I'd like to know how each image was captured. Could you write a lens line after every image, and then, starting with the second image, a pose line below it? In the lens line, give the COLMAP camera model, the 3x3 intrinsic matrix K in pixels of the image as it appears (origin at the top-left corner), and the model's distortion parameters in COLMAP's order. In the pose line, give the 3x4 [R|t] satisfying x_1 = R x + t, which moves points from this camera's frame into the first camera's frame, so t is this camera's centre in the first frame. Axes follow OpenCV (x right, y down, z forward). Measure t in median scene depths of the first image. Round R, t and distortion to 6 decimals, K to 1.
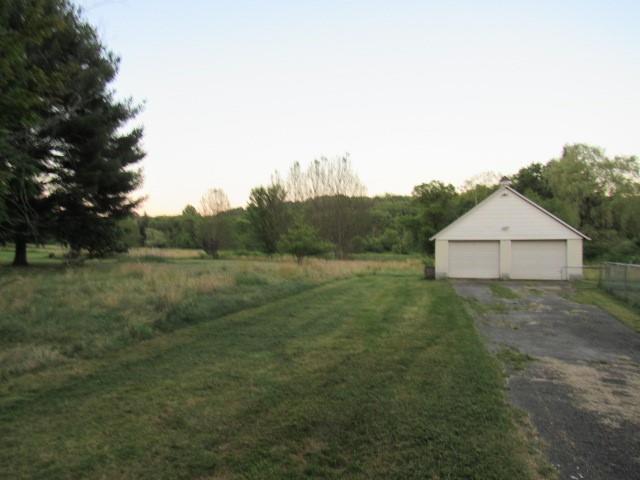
lens RADIAL K [[453.4, 0, 320.0], [0, 453.4, 240.0], [0, 0, 1]] dist [-0.027073, 0.001664]
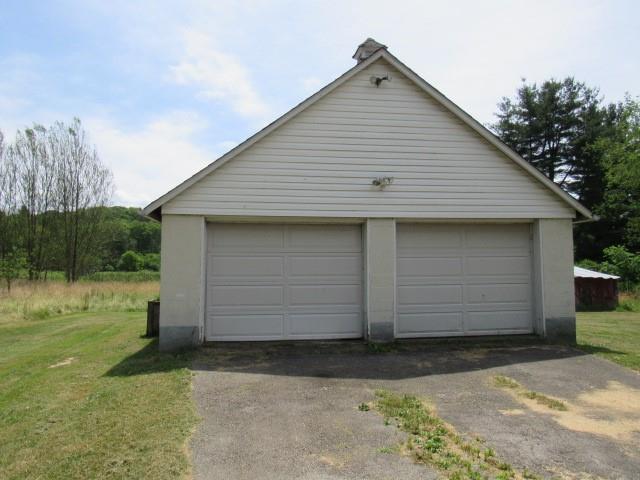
lens RADIAL K [[453.4, 0, 320.0], [0, 453.4, 240.0], [0, 0, 1]] dist [-0.027073, 0.001664]
pose [[0.891420, -0.004820, 0.453153, 0.074180], [0.018936, 0.999466, -0.026618, 0.007322], [-0.452782, 0.032309, 0.891035, 0.242519]]
